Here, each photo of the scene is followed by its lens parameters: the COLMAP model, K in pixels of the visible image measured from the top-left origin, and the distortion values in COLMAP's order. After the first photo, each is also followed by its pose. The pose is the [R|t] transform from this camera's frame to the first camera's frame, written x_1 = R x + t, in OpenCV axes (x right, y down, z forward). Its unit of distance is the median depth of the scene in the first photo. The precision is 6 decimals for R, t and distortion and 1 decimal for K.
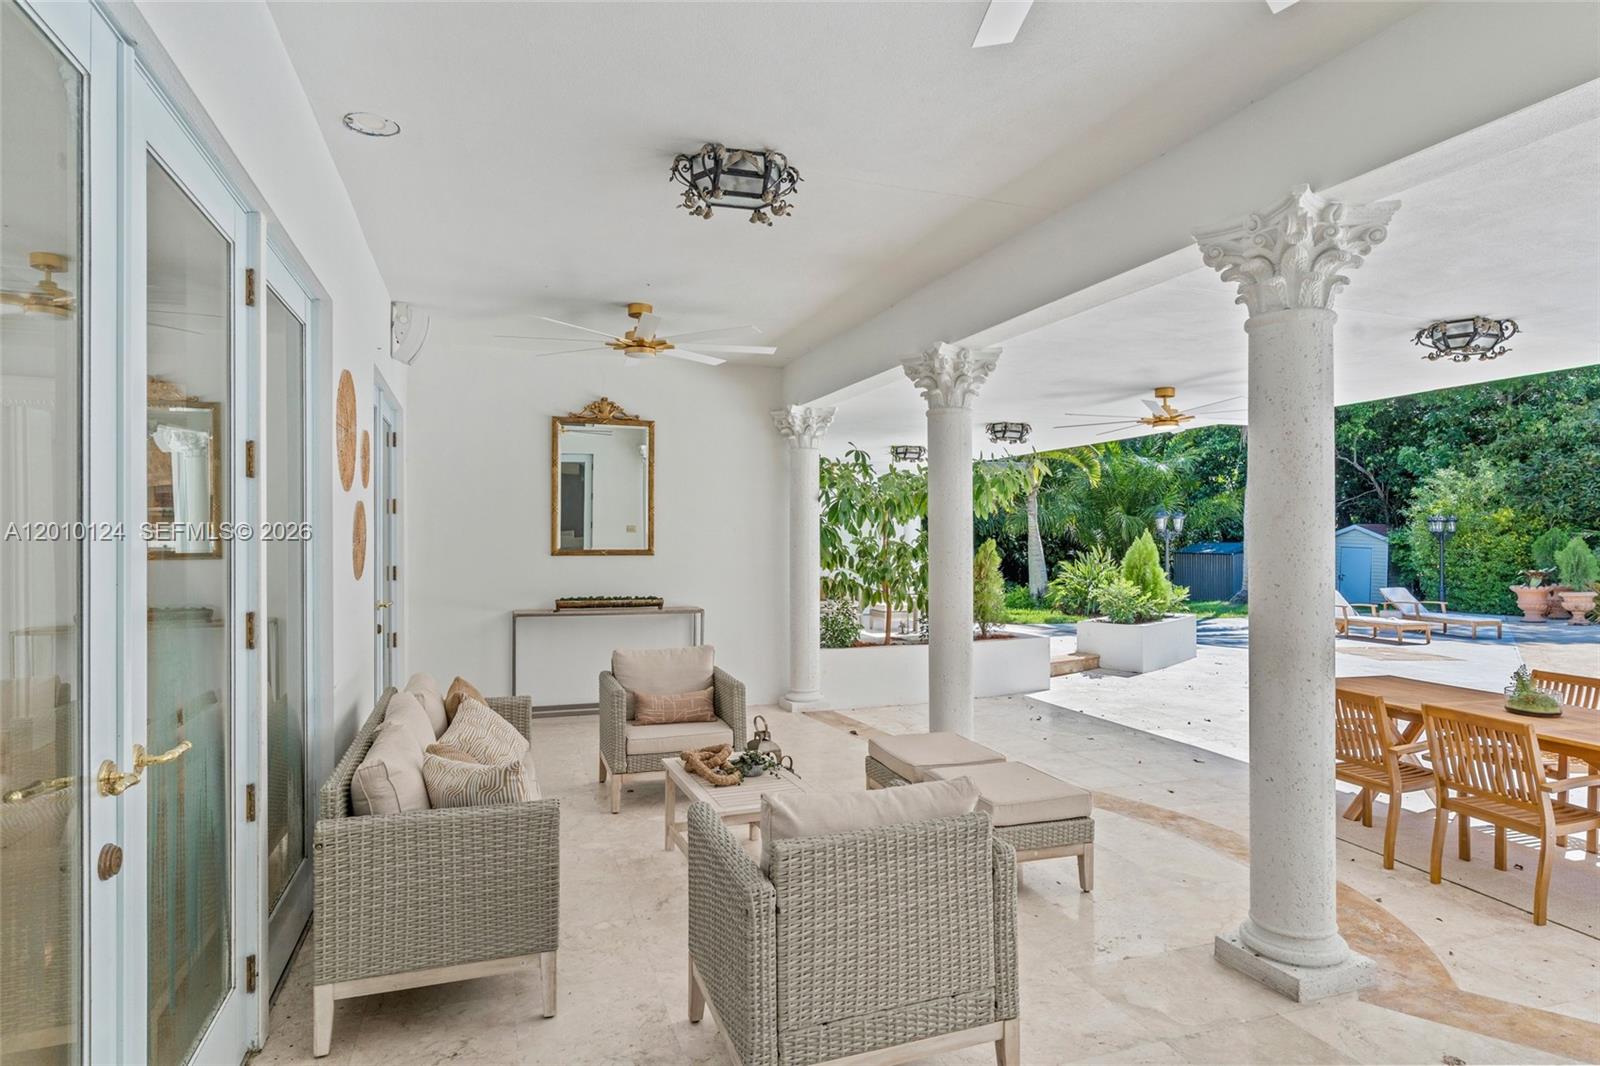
lens RADIAL K [[883.1, 0, 789.1], [0, 883.1, 541.5], [0, 0, 1]] dist [0.001201, -0.000139]
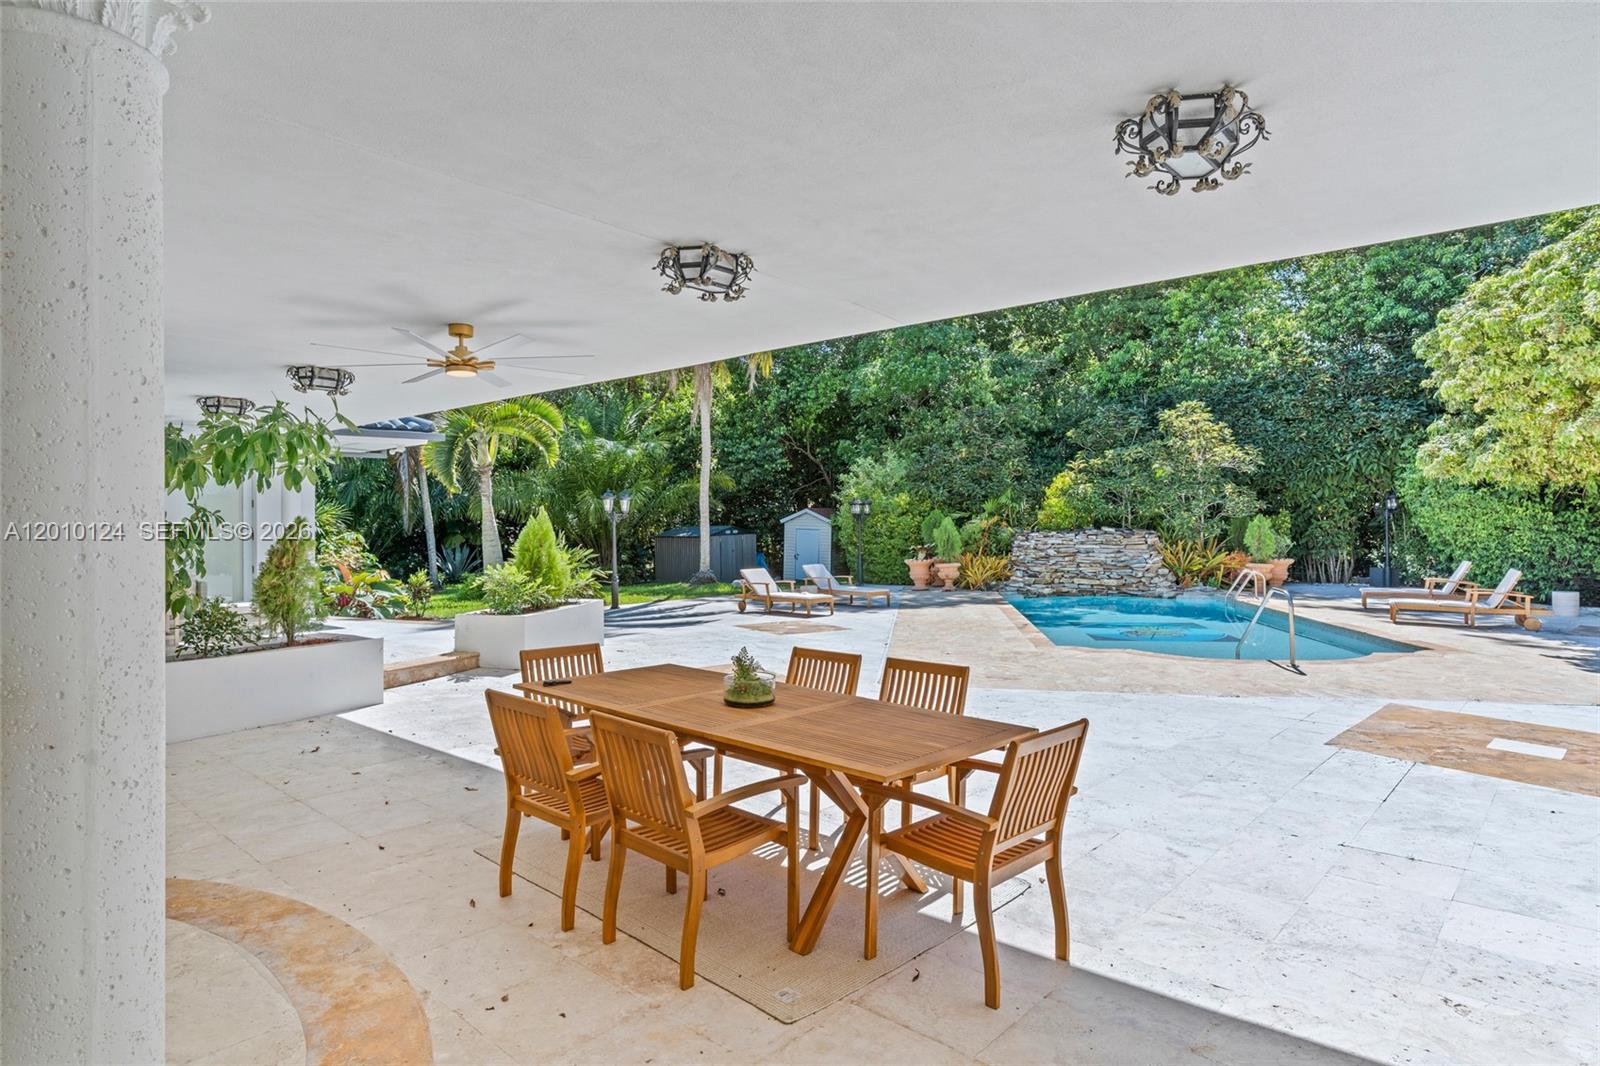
lens RADIAL K [[883.1, 0, 803.3], [0, 883.1, 532.5], [0, 0, 1]] dist [0.001201, -0.000139]
pose [[0.867774, -0.013034, 0.496789, 0.128769], [0.011753, 0.999915, 0.005704, 0.006638], [-0.496821, 0.000889, 0.867853, 0.063047]]
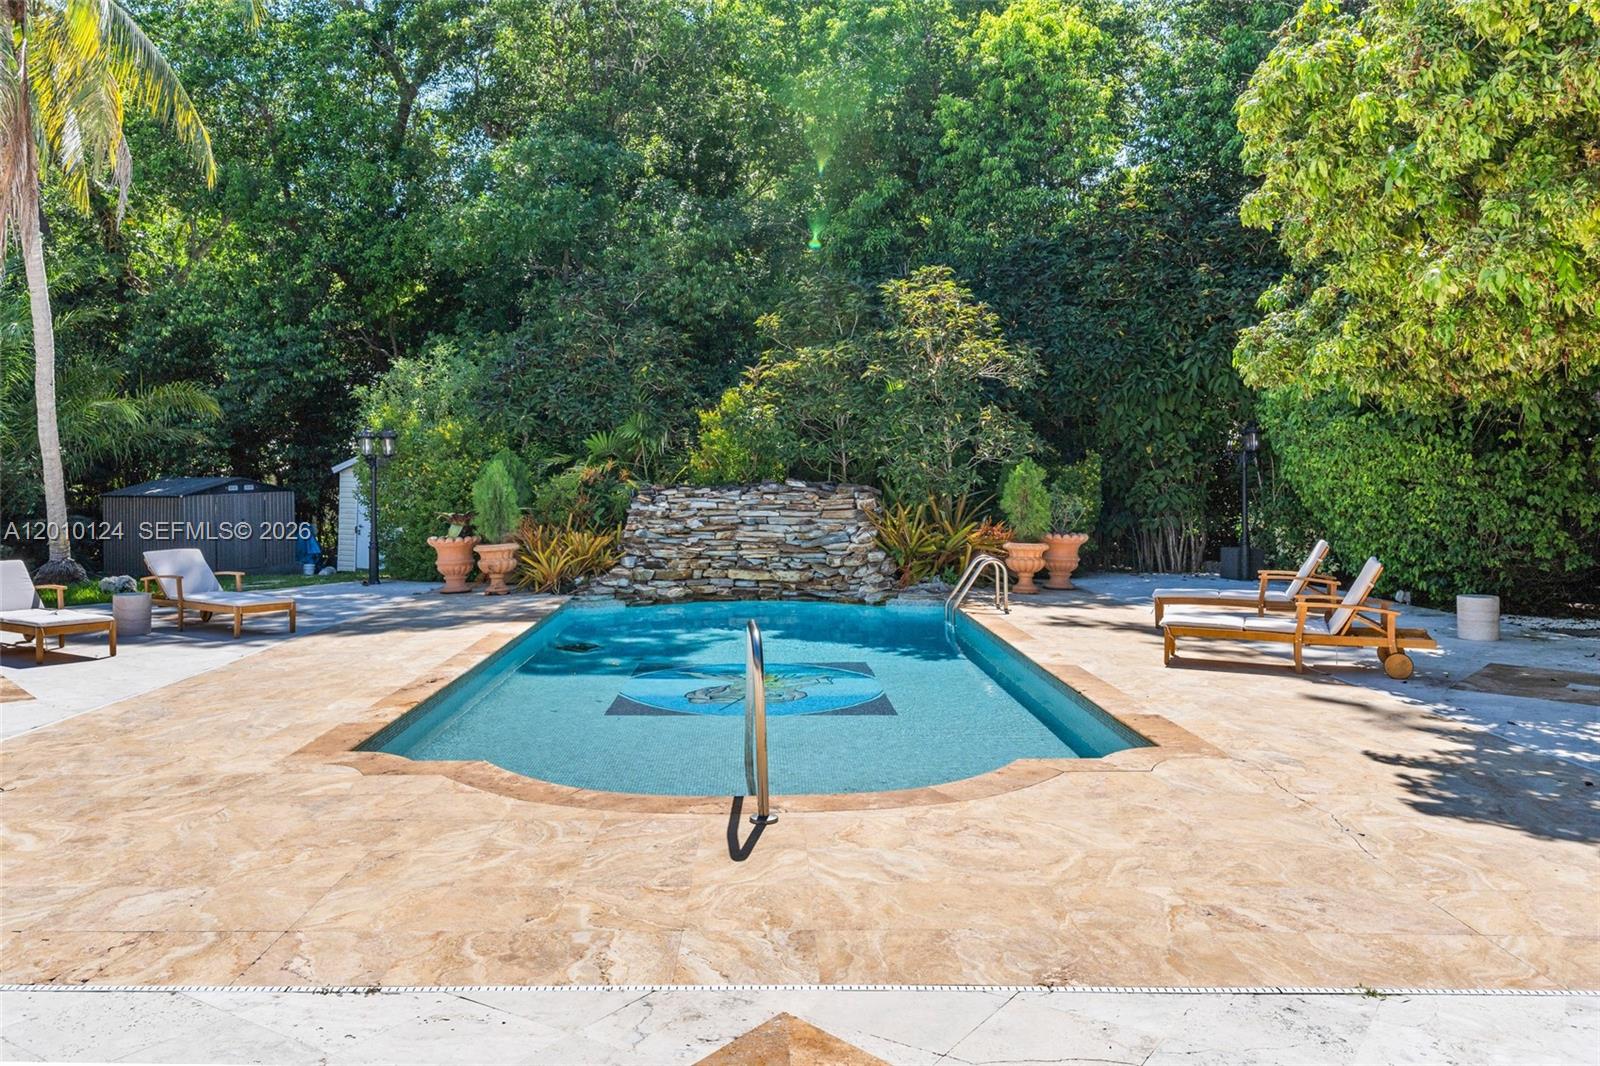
lens RADIAL K [[1212.2, 0, 795.8], [0, 1212.2, 466.4], [0, 0, 1]] dist [0.006588, 0.010939]
pose [[0.788977, 0.000885, 0.614422, 0.498912], [0.009560, 0.999860, -0.013717, 0.013709], [-0.614348, 0.016697, 0.788858, 0.148405]]
